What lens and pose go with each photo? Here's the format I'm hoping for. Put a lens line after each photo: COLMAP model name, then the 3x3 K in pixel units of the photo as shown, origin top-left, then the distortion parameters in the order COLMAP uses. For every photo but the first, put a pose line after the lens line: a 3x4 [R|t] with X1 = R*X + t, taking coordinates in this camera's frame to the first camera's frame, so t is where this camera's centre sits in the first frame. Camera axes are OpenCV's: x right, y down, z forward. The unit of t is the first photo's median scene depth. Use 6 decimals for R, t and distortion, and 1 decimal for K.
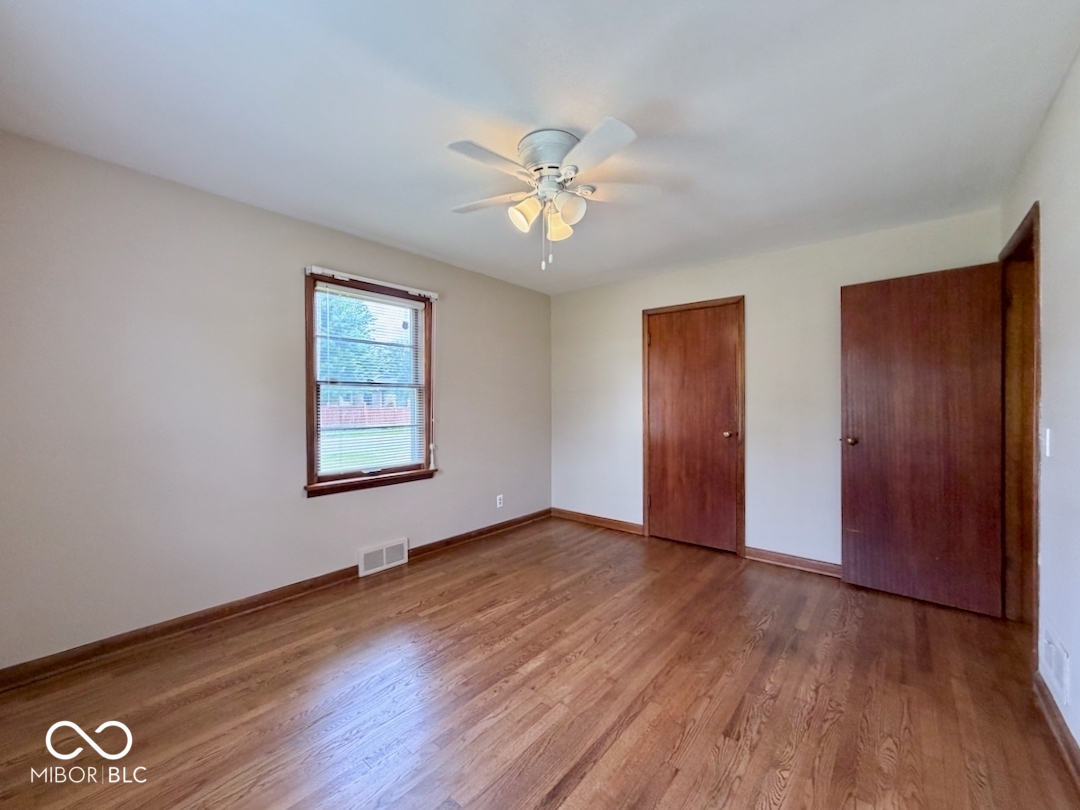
lens RADIAL K [[432.9, 0, 531.2], [0, 432.9, 408.2], [0, 0, 1]] dist [0.000994, 0.000168]
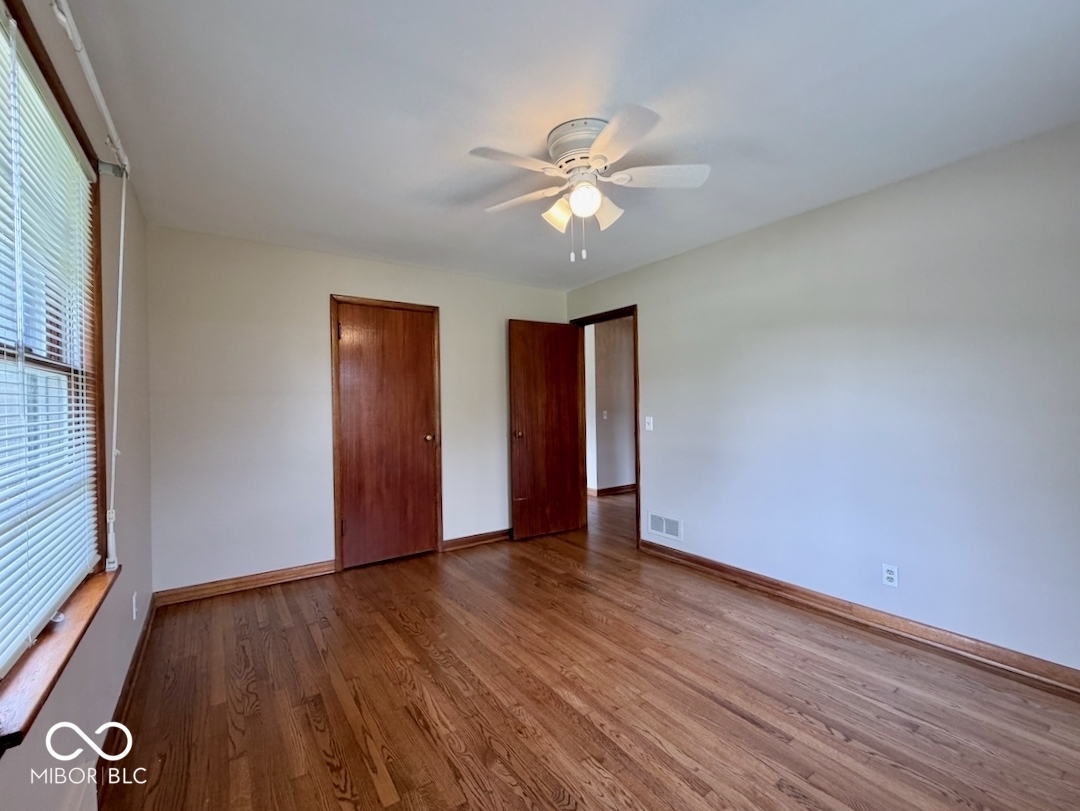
lens RADIAL K [[473.8, 0, 508.9], [0, 473.8, 401.8], [0, 0, 1]] dist [0.001506, 0.000018]
pose [[0.279972, 0.004965, 0.959995, -0.823636], [0.024468, 0.999625, -0.012305, -0.009116], [-0.959696, 0.026934, 0.279746, 0.717496]]
